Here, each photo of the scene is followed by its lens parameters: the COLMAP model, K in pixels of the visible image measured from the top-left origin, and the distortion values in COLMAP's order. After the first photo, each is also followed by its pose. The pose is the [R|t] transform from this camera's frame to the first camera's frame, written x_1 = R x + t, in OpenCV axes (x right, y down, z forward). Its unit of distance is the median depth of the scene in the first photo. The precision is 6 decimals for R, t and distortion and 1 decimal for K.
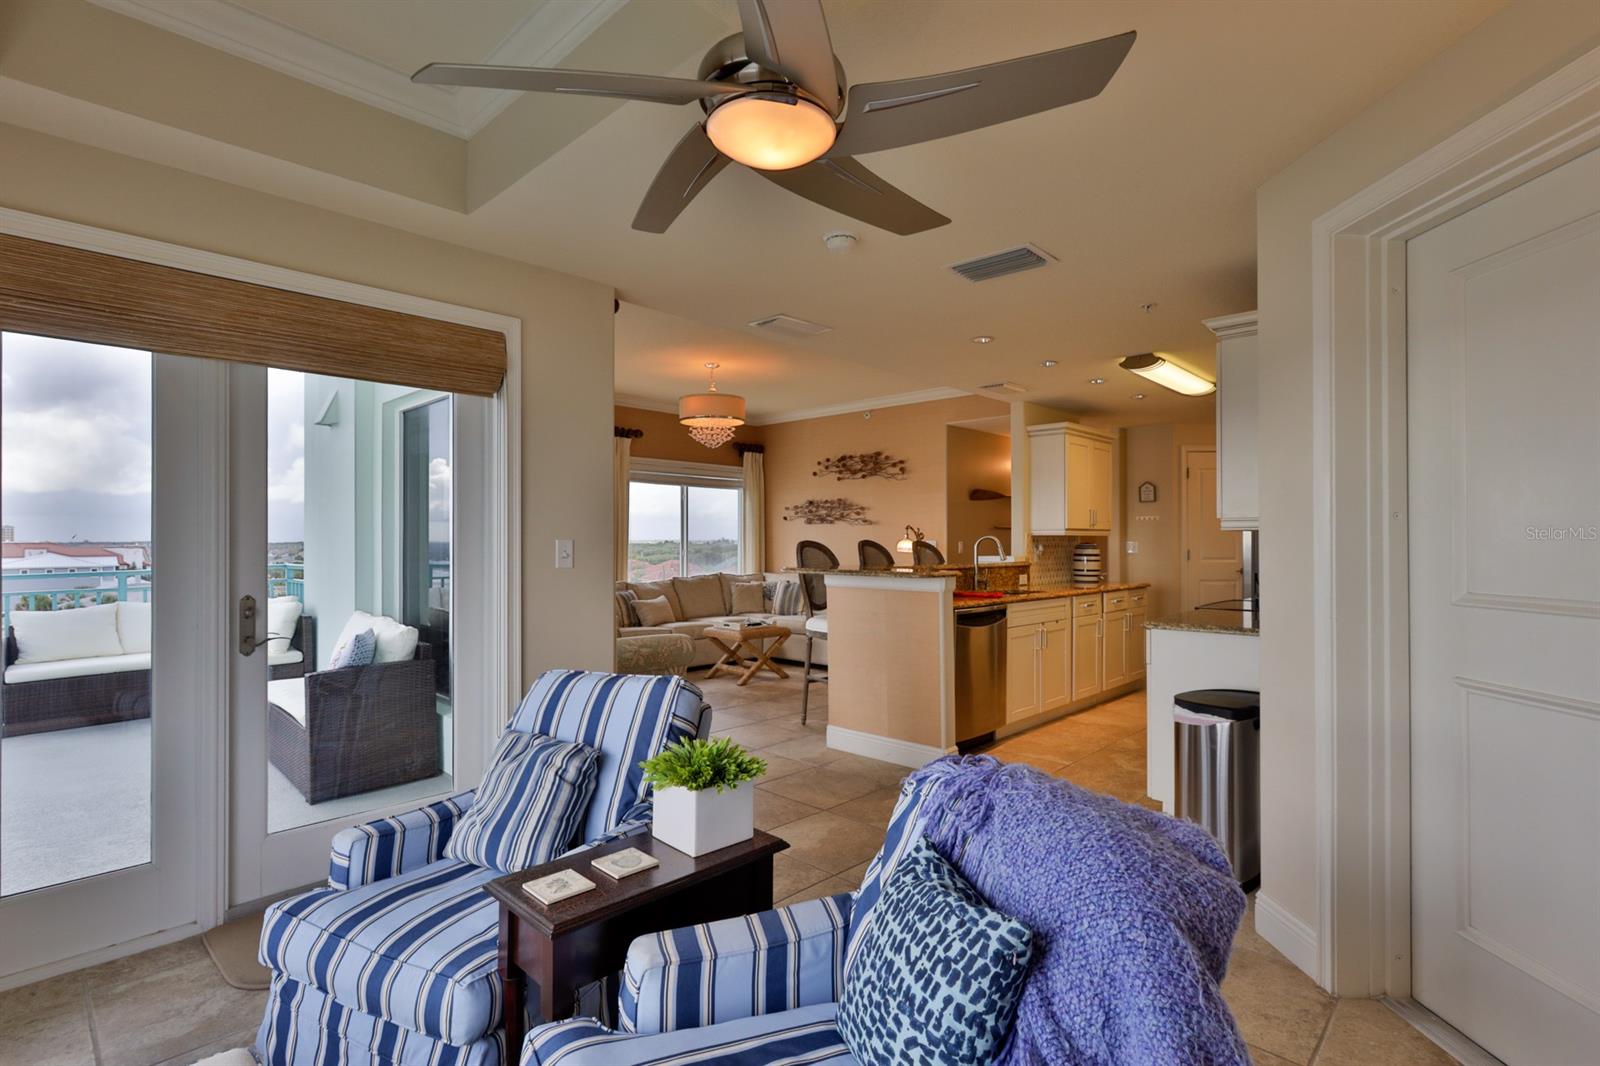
lens RADIAL K [[758.3, 0, 802.3], [0, 758.3, 536.5], [0, 0, 1]] dist [0.002788, 0.000219]
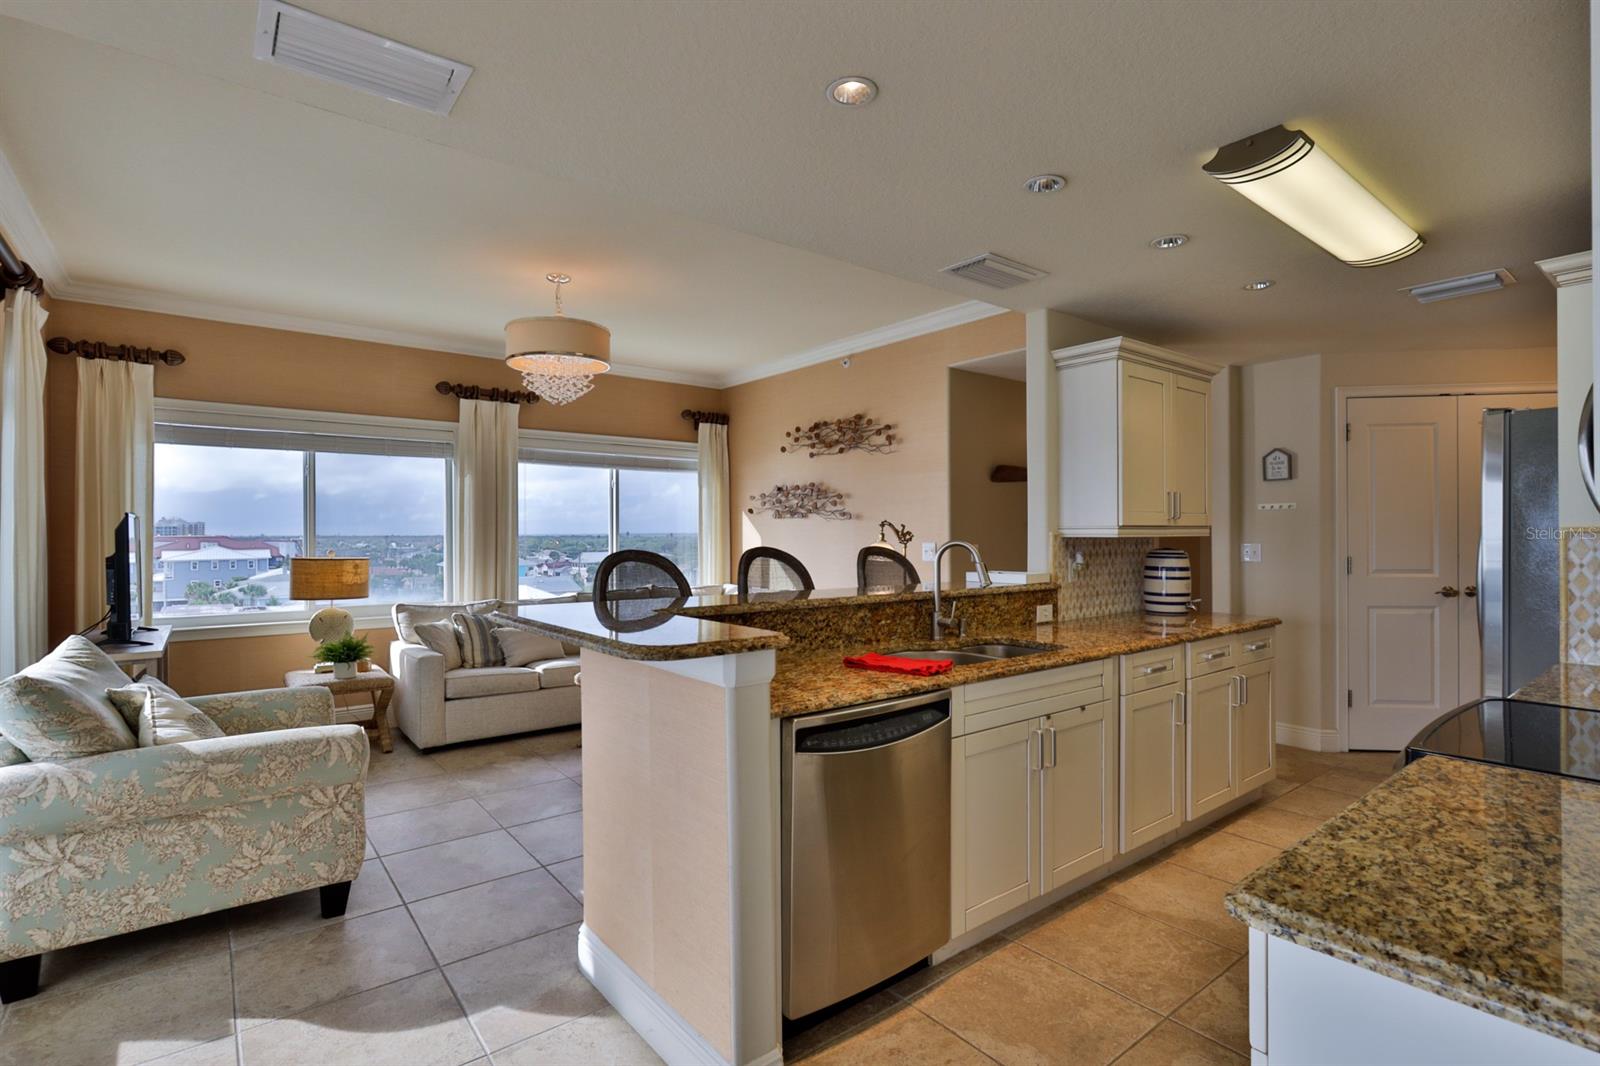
lens RADIAL K [[758.3, 0, 796.2], [0, 758.3, 531.7], [0, 0, 1]] dist [0.002788, 0.000219]
pose [[0.989872, -0.003507, -0.141923, 0.146375], [0.004061, 0.999985, 0.003614, -0.006897], [0.141908, -0.004154, 0.989871, 0.313334]]
